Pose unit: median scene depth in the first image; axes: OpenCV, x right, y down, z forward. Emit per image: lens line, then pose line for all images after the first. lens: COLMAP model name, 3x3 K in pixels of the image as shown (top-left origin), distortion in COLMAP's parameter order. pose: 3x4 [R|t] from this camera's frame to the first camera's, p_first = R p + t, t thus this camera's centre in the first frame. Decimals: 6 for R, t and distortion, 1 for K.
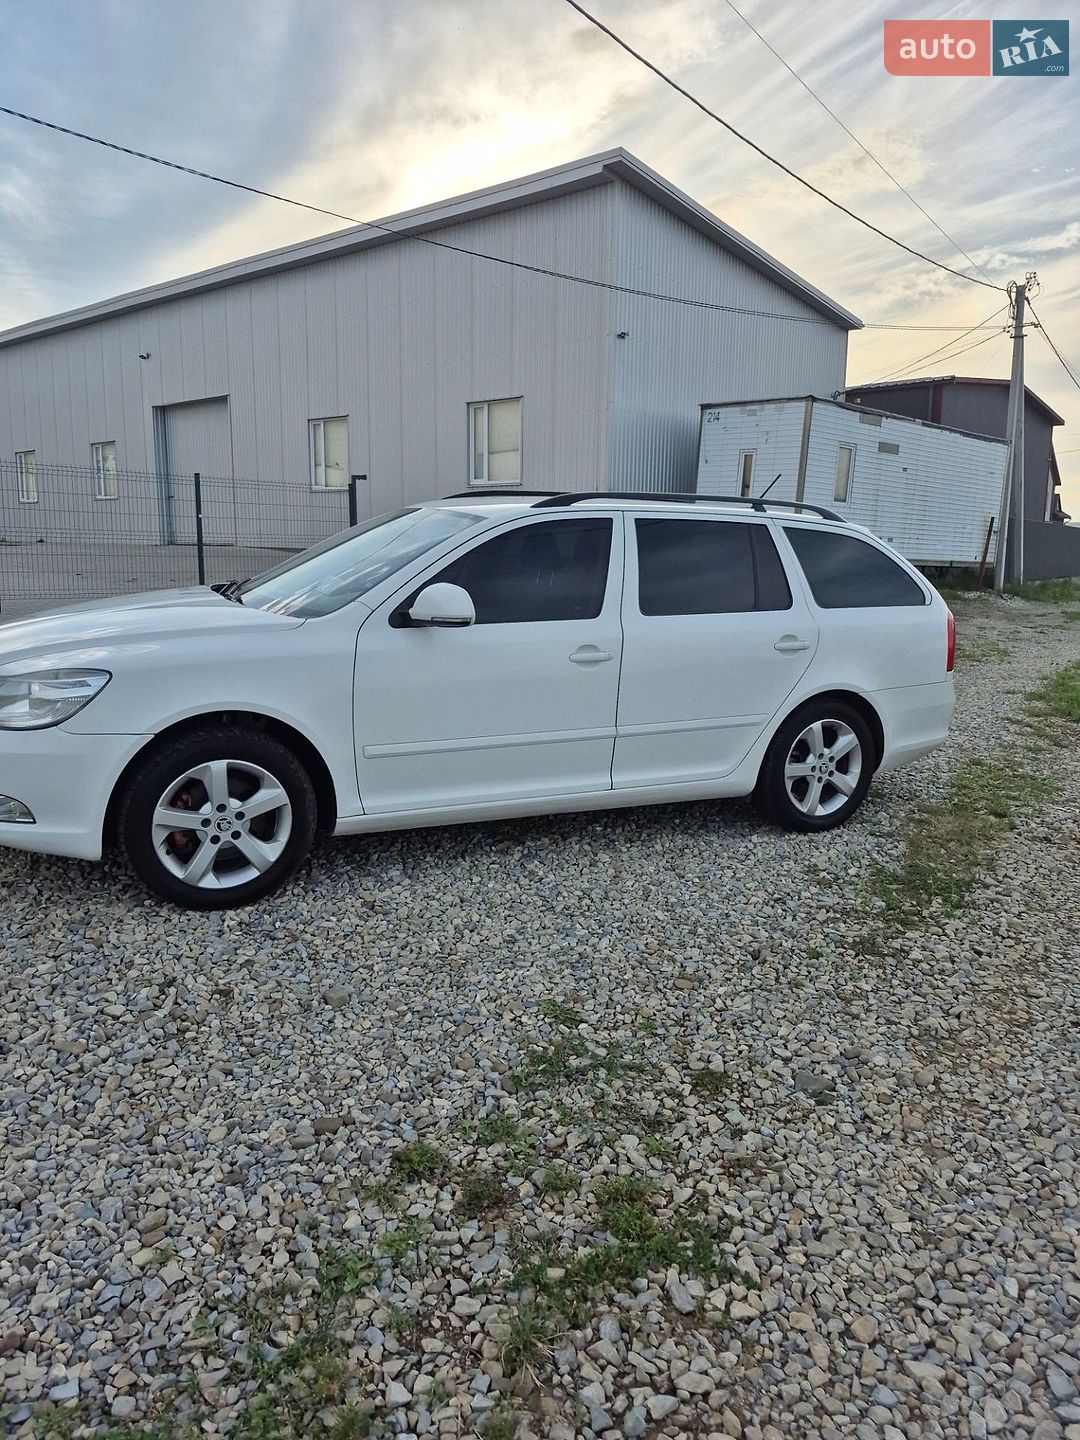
lens RADIAL K [[1009.6, 0, 542.5], [0, 1009.6, 714.6], [0, 0, 1]] dist [0.077038, -0.093594]
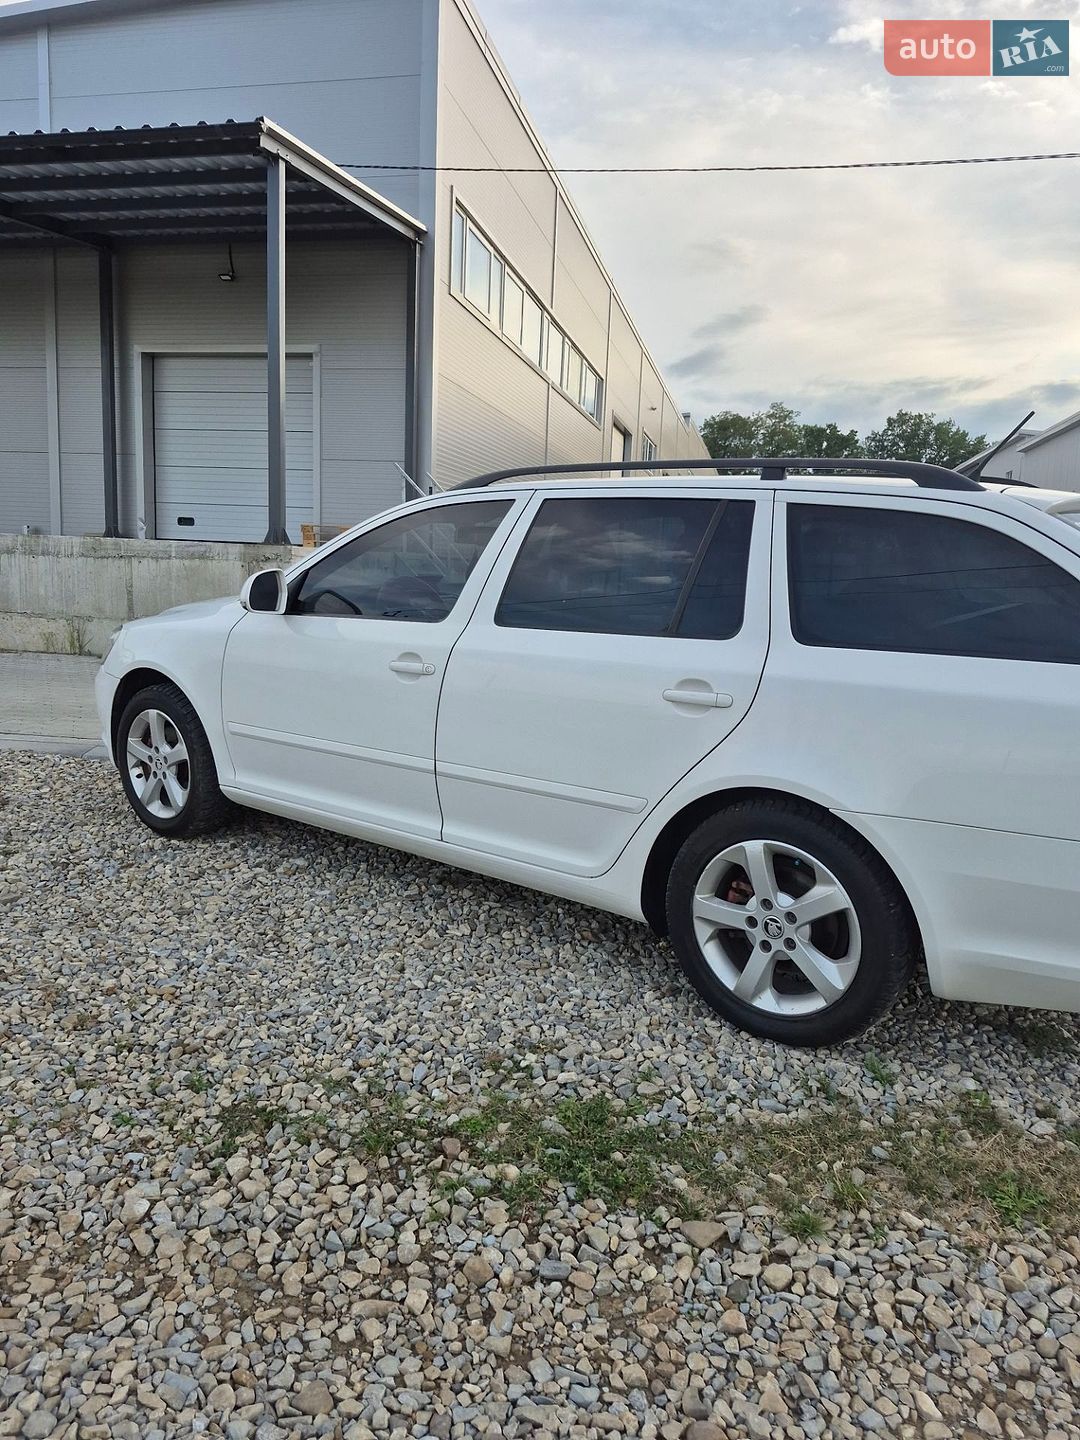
lens RADIAL K [[1008.9, 0, 527.1], [0, 1008.9, 705.3], [0, 0, 1]] dist [0.061892, -0.066903]
pose [[0.441807, 0.122940, -0.888647, 0.790628], [-0.175238, 0.983310, 0.048914, -0.080792], [0.879829, 0.134114, 0.455977, 0.690347]]
